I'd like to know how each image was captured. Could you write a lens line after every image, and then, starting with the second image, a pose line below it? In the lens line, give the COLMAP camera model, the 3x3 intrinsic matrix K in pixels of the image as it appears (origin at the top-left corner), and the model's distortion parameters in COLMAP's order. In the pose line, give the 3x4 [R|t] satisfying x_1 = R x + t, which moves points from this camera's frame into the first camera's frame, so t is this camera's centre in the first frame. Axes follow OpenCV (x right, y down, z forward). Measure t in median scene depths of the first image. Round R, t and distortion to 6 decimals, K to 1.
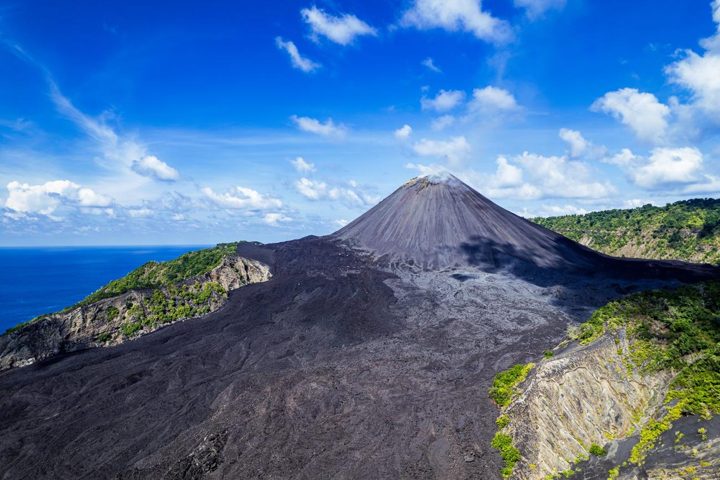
lens RADIAL K [[478.8, 0, 360.0], [0, 478.8, 240.0], [0, 0, 1]] dist [-0.045525, 0.001806]
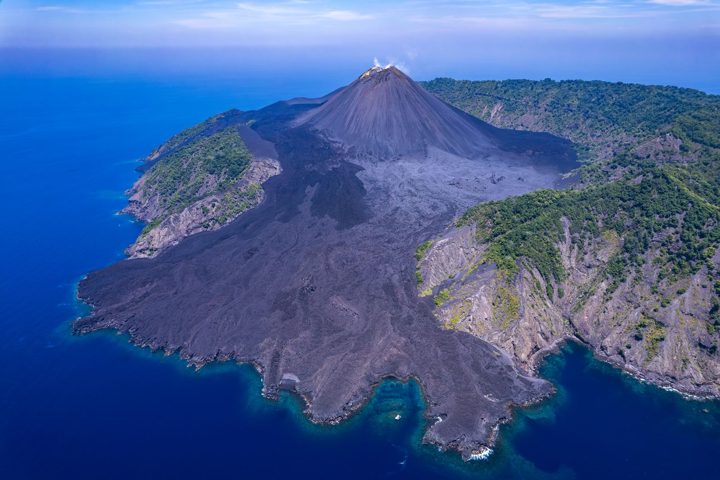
lens RADIAL K [[478.8, 0, 360.0], [0, 478.8, 240.0], [0, 0, 1]] dist [-0.045525, 0.001806]
pose [[0.991706, -0.046825, 0.119691, -0.164519], [-0.002207, 0.924929, 0.380134, -0.379475], [-0.128505, -0.377246, 0.917154, -0.662459]]
